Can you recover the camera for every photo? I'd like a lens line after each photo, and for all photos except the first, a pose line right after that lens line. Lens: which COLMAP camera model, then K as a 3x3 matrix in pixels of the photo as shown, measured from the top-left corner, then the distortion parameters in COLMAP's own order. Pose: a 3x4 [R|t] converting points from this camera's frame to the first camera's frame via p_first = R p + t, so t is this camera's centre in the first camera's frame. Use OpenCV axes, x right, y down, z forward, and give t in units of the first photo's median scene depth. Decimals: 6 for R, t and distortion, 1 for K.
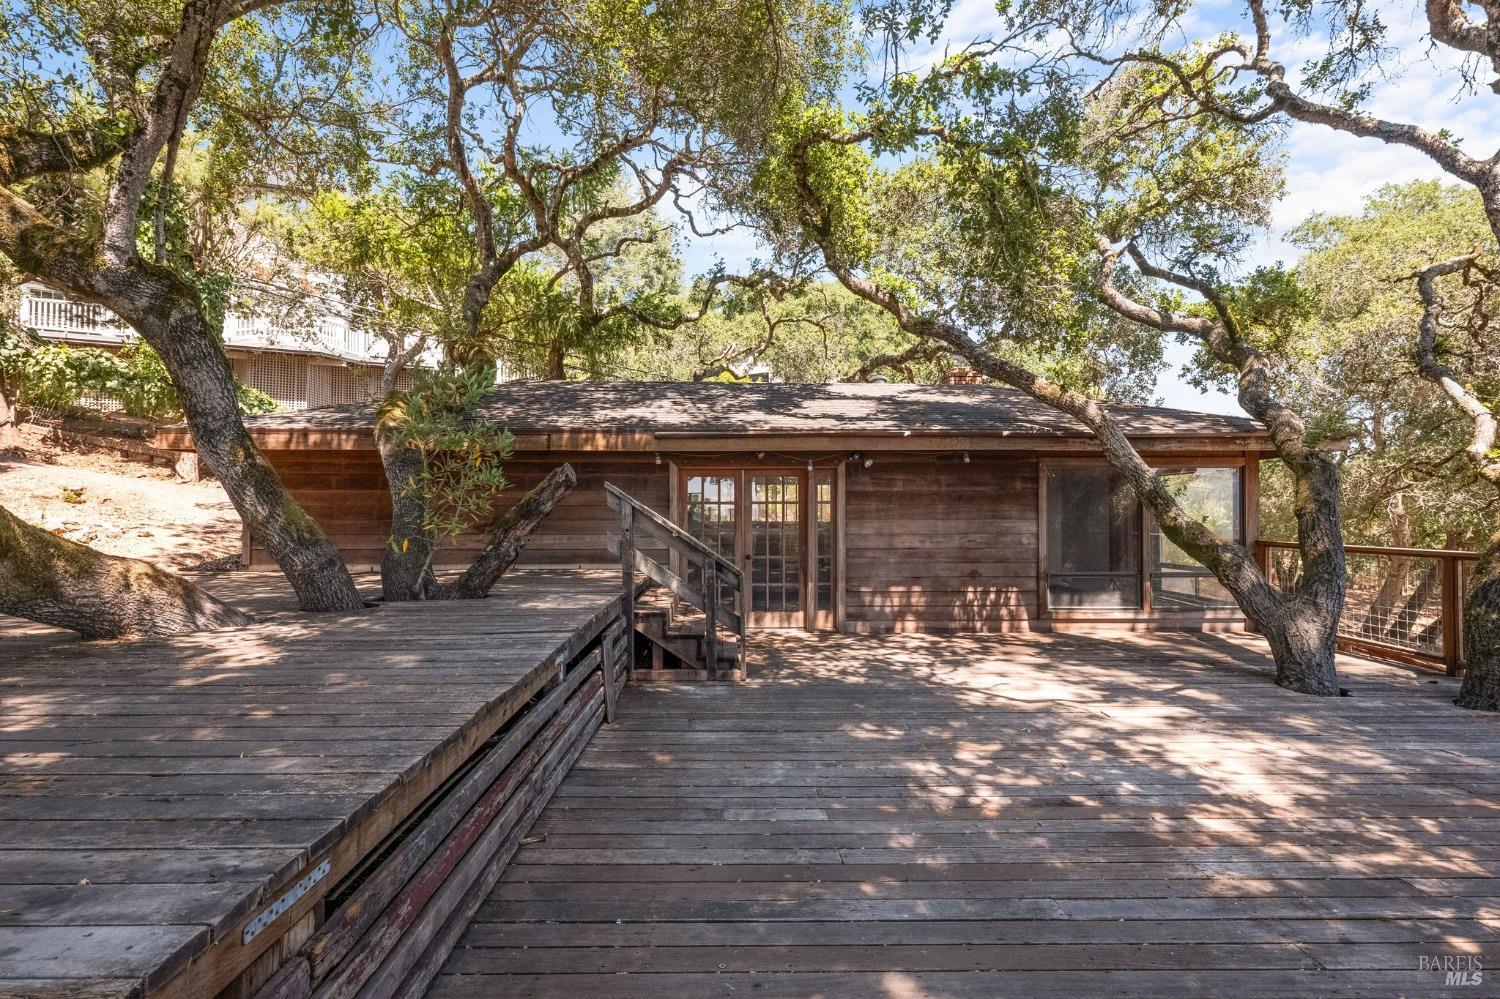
lens RADIAL K [[721.0, 0, 750.0], [0, 721.0, 499.5], [0, 0, 1]] dist [-0.000449, 0.000549]
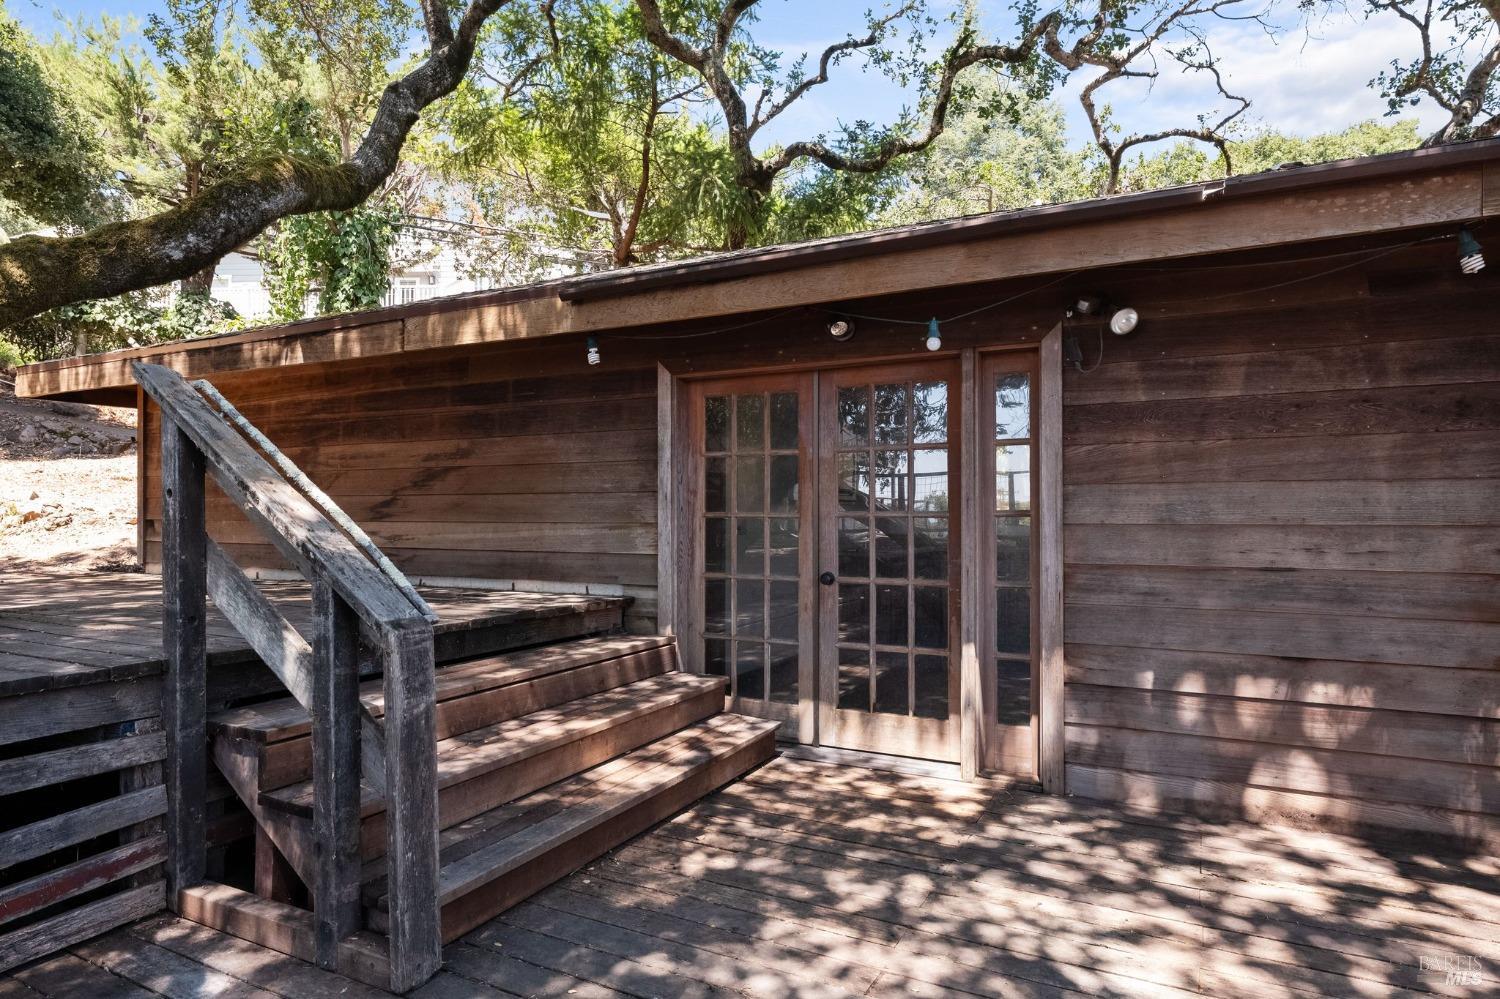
lens RADIAL K [[885.5, 0, 750.0], [0, 885.5, 499.5], [0, 0, 1]] dist [0.005193, 0.000745]
pose [[0.878947, -0.008059, -0.476851, 0.220143], [0.008496, 0.999963, -0.001240, 0.036520], [0.476843, -0.002961, 0.878983, 0.565853]]
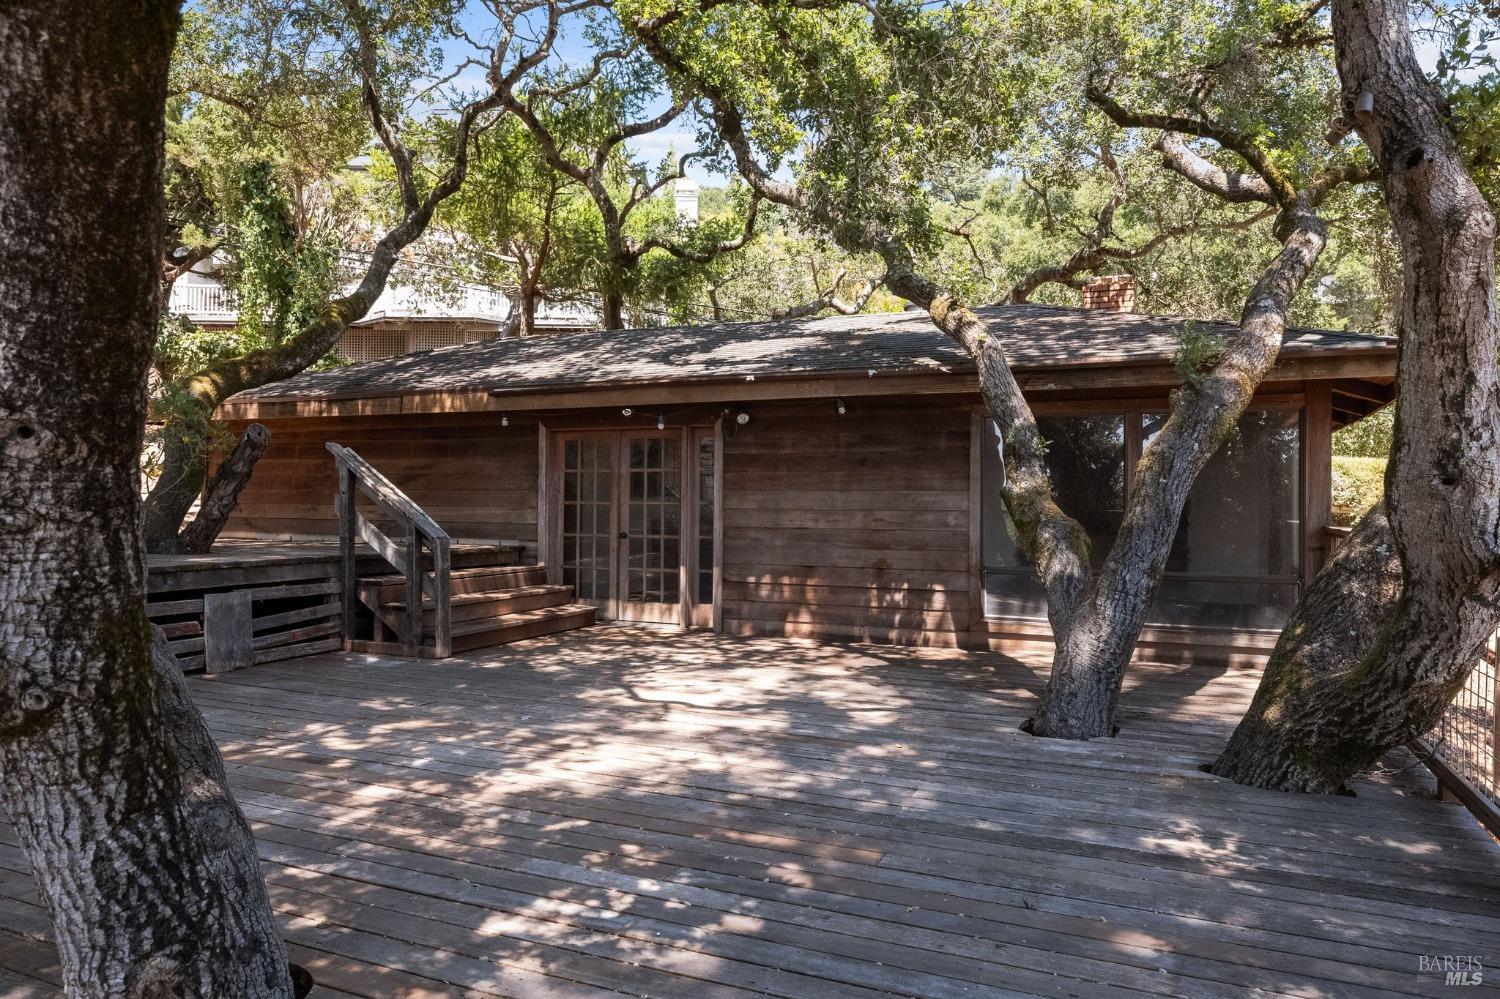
lens RADIAL K [[989.7, 0, 750.3], [0, 989.7, 489.2], [0, 0, 1]] dist [-0.002374, -0.002000]
pose [[0.910567, 0.001951, -0.413356, 0.650260], [-0.001251, 0.999997, 0.001965, 0.025785], [0.413359, -0.001272, 0.910567, 0.021389]]
